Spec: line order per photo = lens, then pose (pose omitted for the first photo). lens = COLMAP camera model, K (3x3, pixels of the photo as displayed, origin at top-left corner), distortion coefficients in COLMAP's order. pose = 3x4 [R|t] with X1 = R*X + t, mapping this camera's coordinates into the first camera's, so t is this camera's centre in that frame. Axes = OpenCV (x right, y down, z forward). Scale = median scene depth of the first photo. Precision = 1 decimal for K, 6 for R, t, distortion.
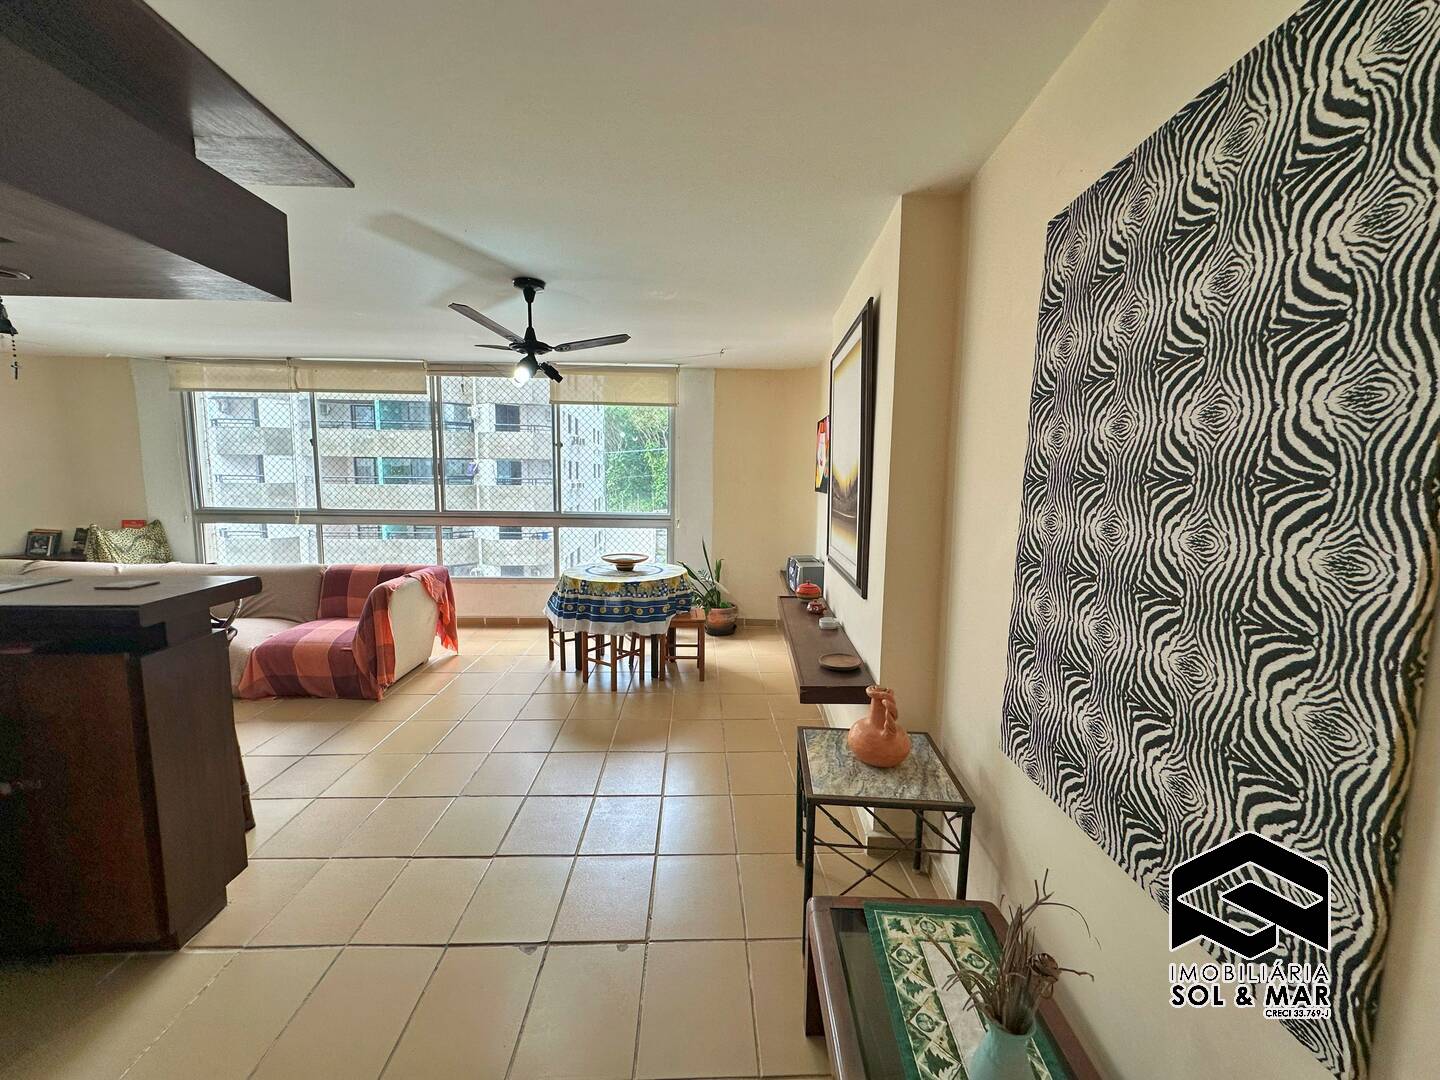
lens RADIAL K [[574.1, 0, 719.6], [0, 574.1, 537.9], [0, 0, 1]] dist [-0.001759, 0.000545]
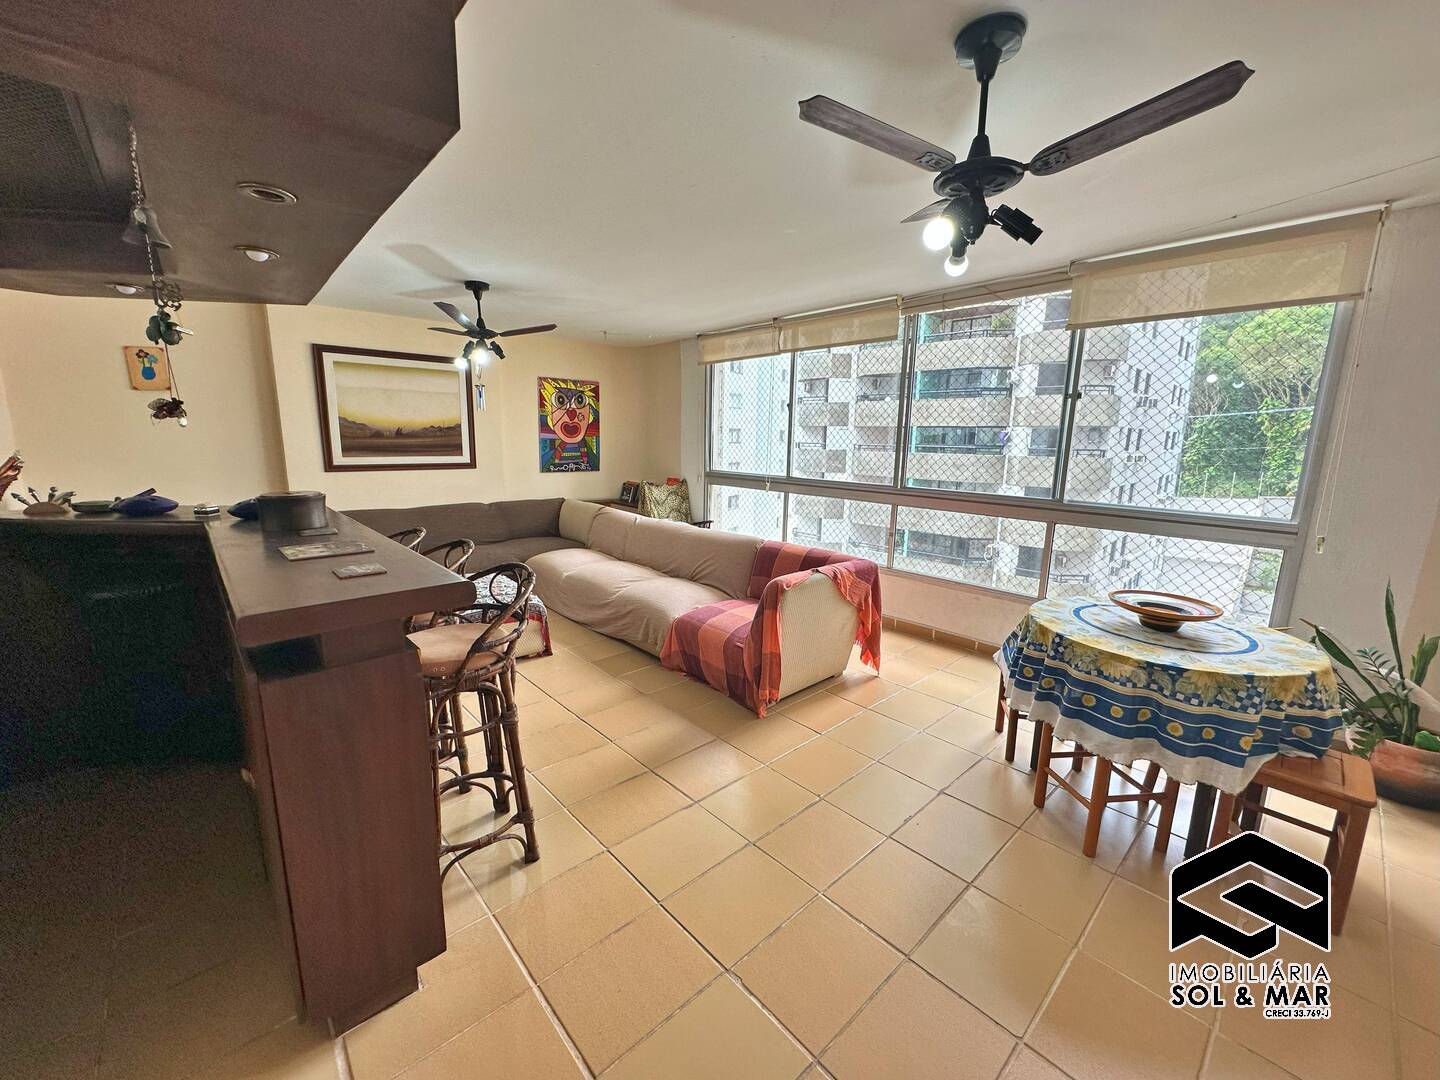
lens RADIAL K [[574.1, 0, 717.7], [0, 574.1, 542.6], [0, 0, 1]] dist [-0.001759, 0.000545]
pose [[0.643014, 0.137604, -0.753391, -0.040114], [-0.092194, 0.990480, 0.102220, -0.035499], [0.760285, 0.003729, 0.649579, 0.351742]]
